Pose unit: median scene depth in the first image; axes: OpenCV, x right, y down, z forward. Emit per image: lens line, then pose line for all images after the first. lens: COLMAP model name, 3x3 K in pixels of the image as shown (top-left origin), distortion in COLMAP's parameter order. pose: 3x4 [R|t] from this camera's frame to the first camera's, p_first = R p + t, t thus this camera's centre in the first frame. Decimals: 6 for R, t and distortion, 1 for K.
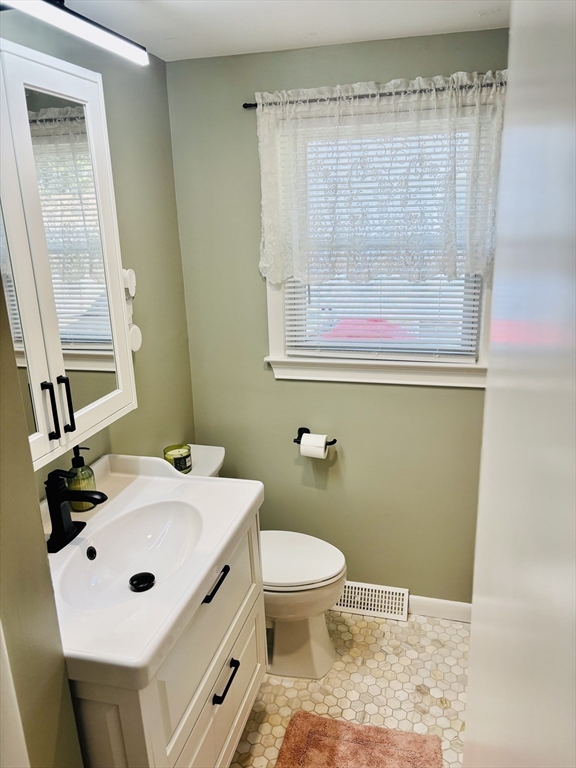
lens RADIAL K [[585.2, 0, 294.3], [0, 585.2, 384.9], [0, 0, 1]] dist [0.064252, -0.050442]
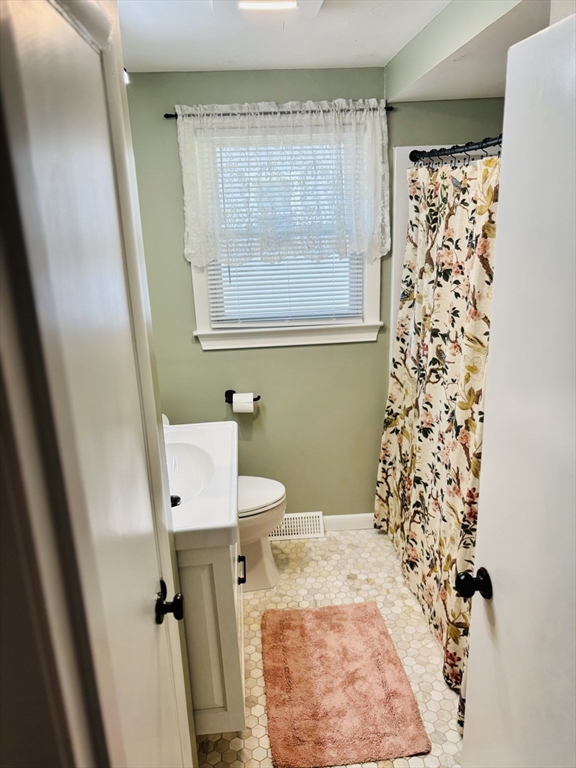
lens RADIAL K [[585.2, 0, 287.3], [0, 585.2, 388.4], [0, 0, 1]] dist [0.064252, -0.050442]
pose [[0.945243, -0.101363, 0.310227, -0.275614], [0.102679, 0.994641, 0.012129, 0.077881], [-0.309794, 0.020389, 0.950585, -0.182521]]
